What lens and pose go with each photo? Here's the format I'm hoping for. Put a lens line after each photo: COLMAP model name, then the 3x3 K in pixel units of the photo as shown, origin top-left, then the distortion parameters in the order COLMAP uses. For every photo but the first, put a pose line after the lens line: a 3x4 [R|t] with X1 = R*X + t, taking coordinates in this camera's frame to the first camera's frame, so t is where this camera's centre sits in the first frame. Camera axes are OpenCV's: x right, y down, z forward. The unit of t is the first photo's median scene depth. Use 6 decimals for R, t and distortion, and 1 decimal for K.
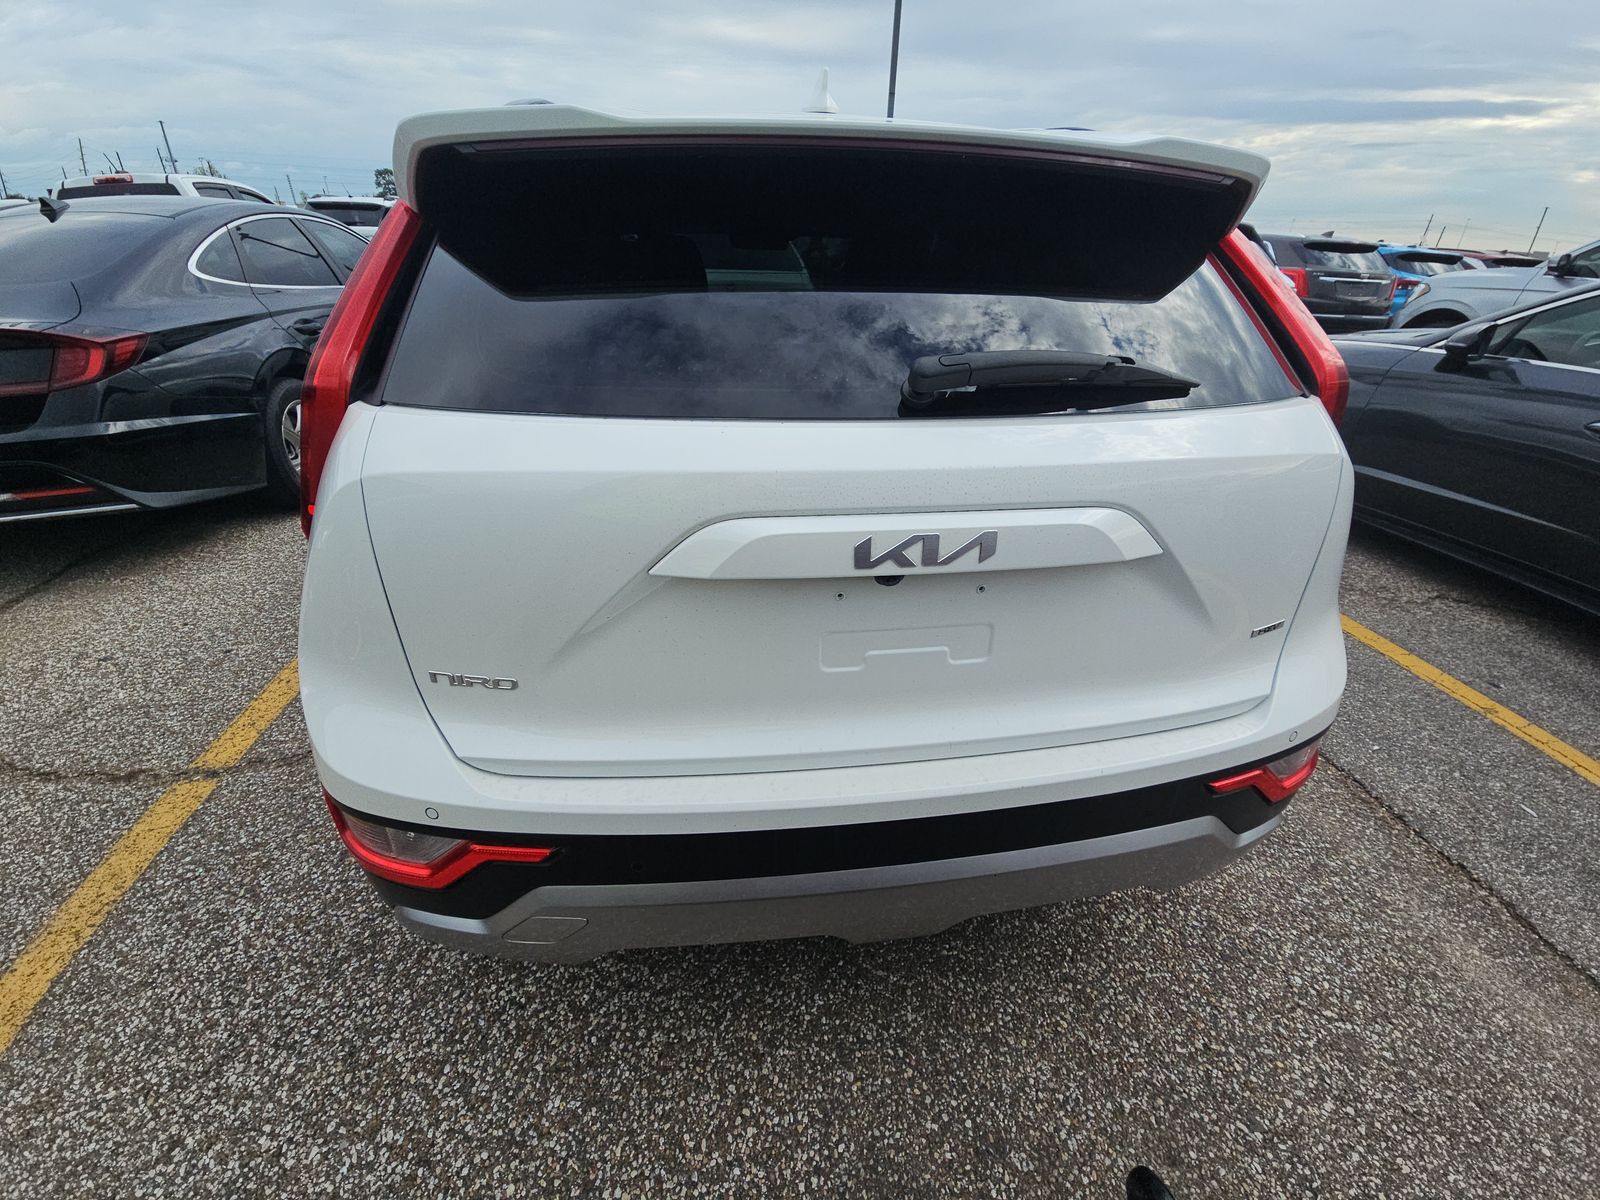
lens RADIAL K [[643.0, 0, 817.1], [0, 643.0, 608.6], [0, 0, 1]] dist [0.030623, -0.021667]
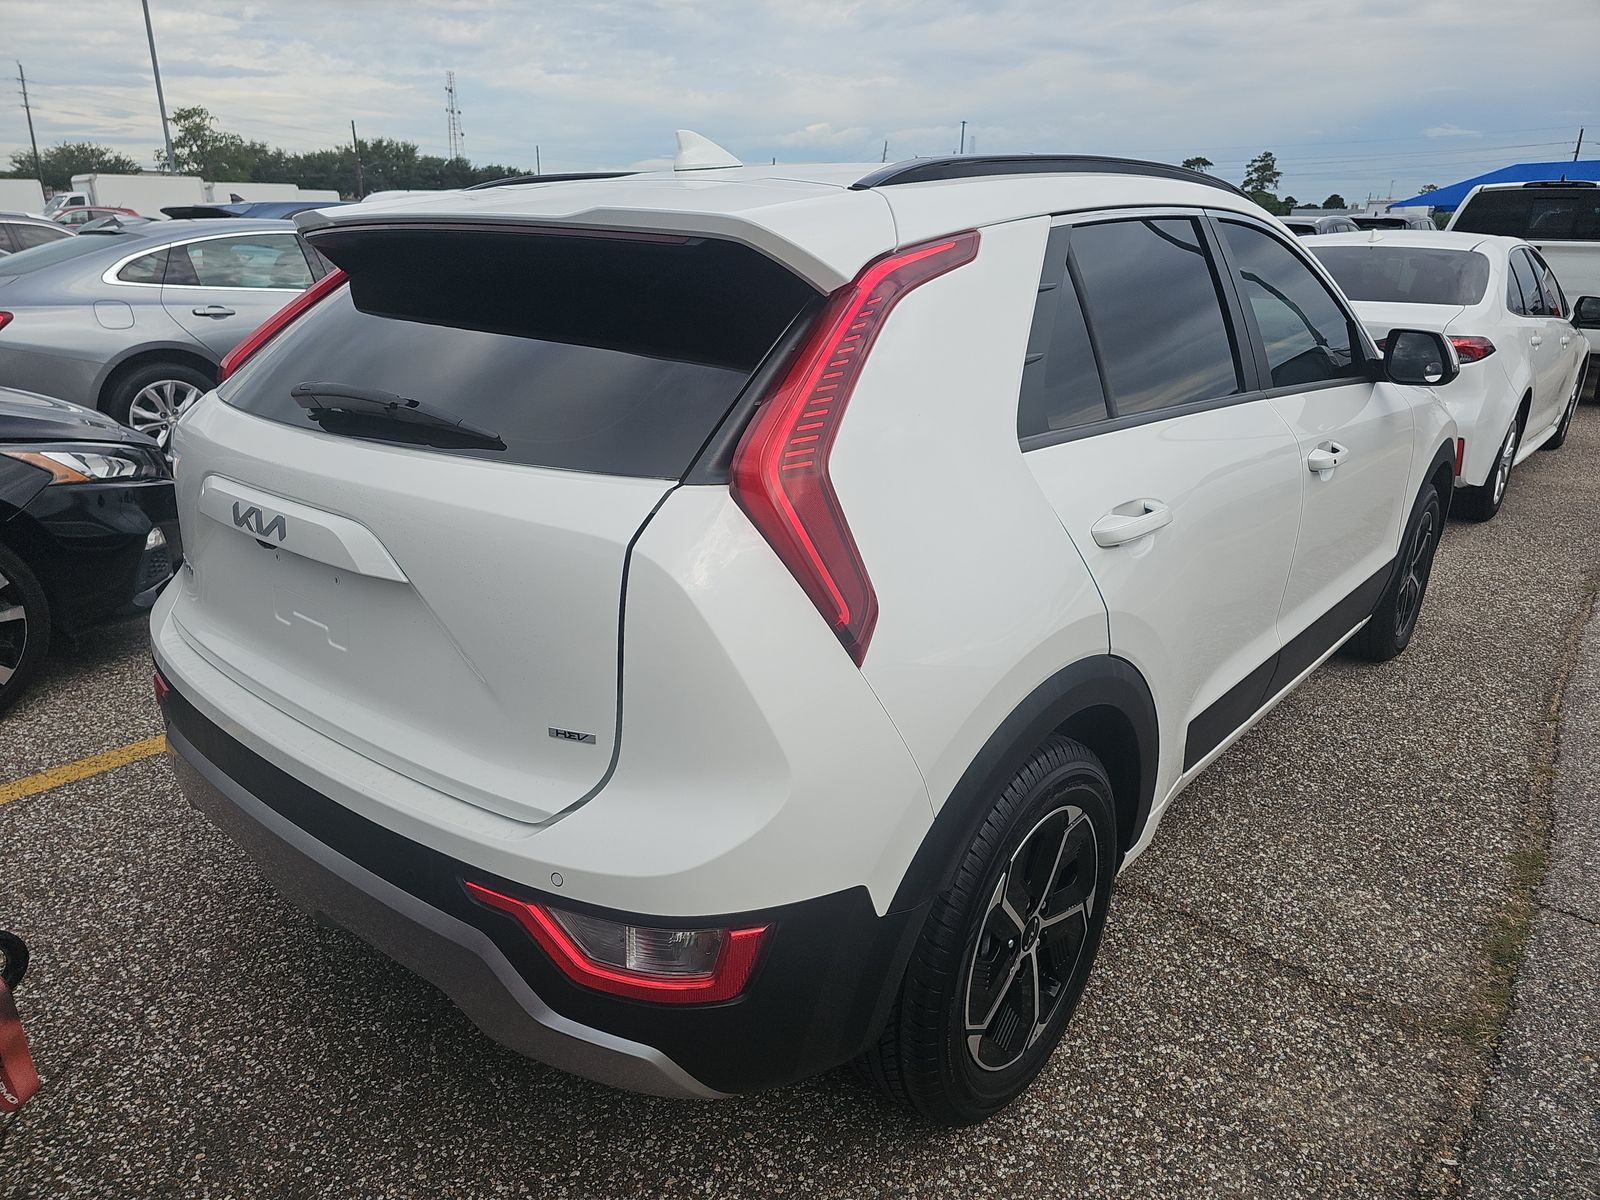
lens RADIAL K [[1048.0, 0, 801.5], [0, 1048.0, 628.3], [0, 0, 1]] dist [0.086498, -0.096265]
pose [[0.661988, 0.241342, -0.709596, 1.501426], [-0.359437, 0.932996, -0.017998, -0.147673], [0.657706, 0.266970, 0.704379, 0.168932]]
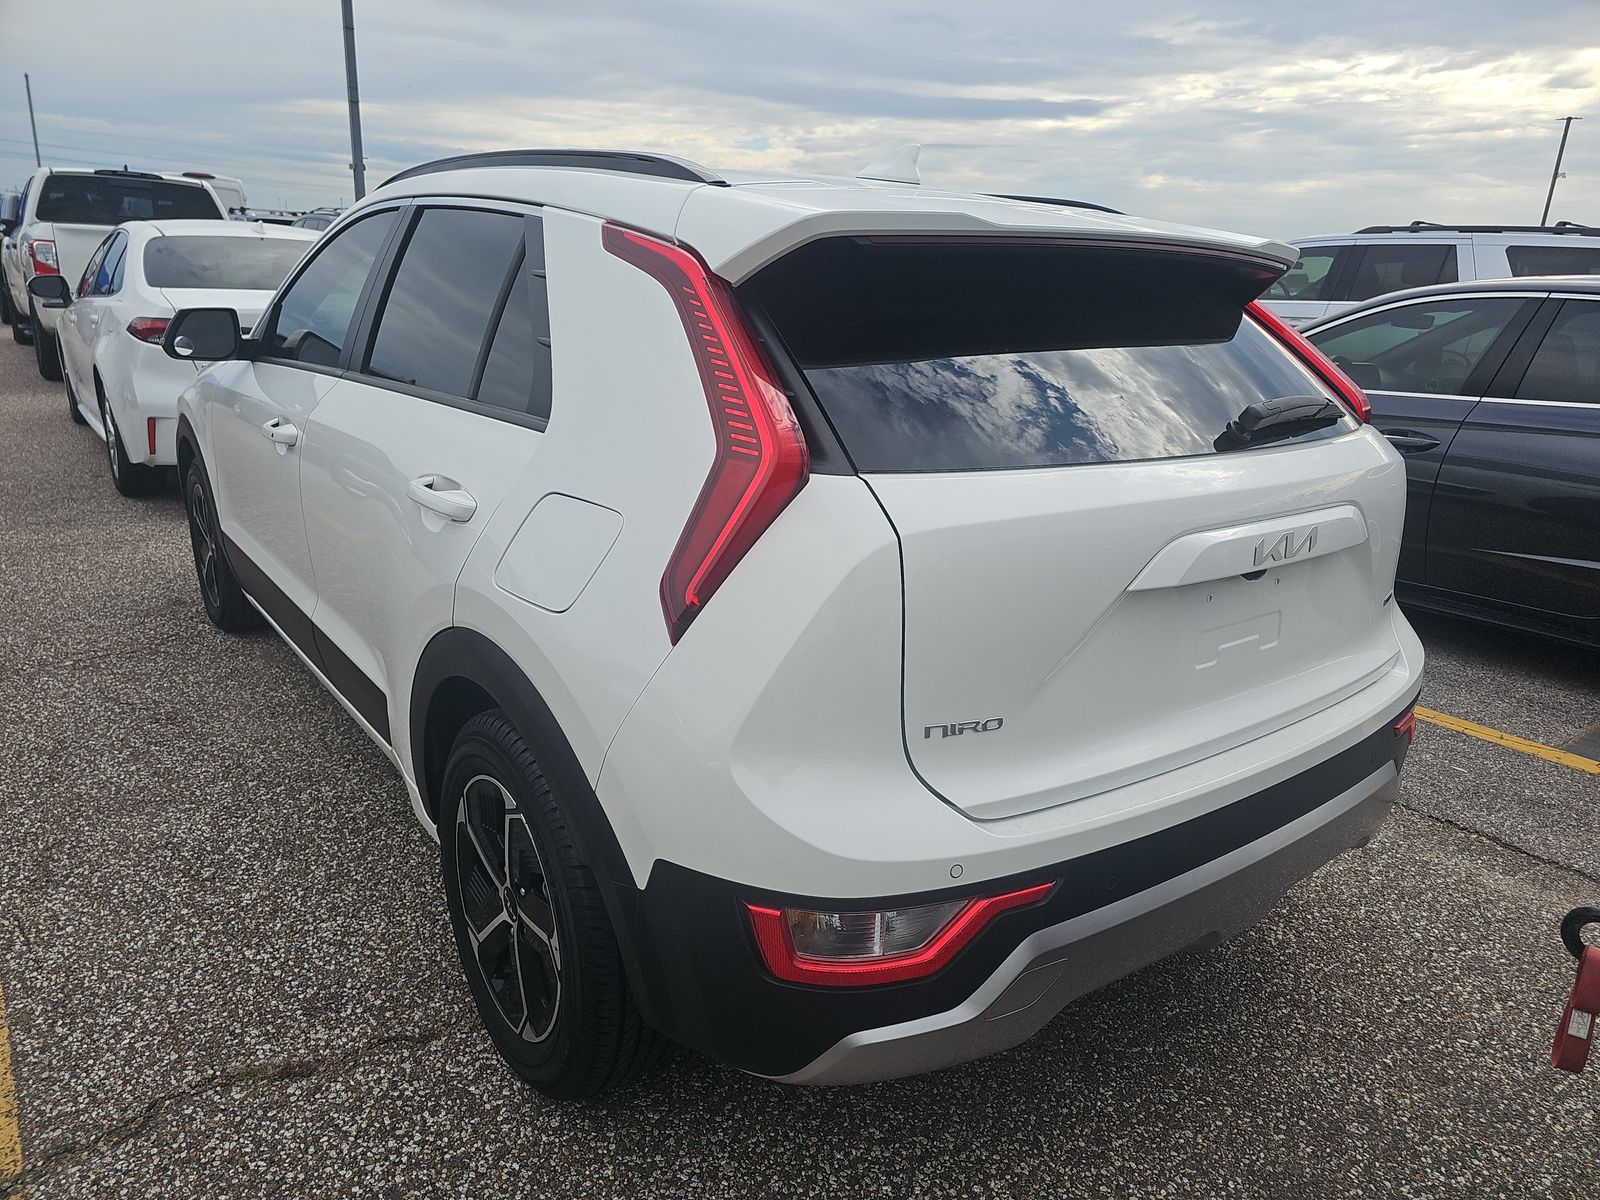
lens RADIAL K [[1048.0, 0, 801.5], [0, 1048.0, 628.3], [0, 0, 1]] dist [0.086498, -0.096265]
pose [[0.876178, -0.138852, 0.461554, -1.039031], [0.212983, 0.970578, -0.112326, 0.063930], [-0.432377, 0.196721, 0.879972, -0.257786]]
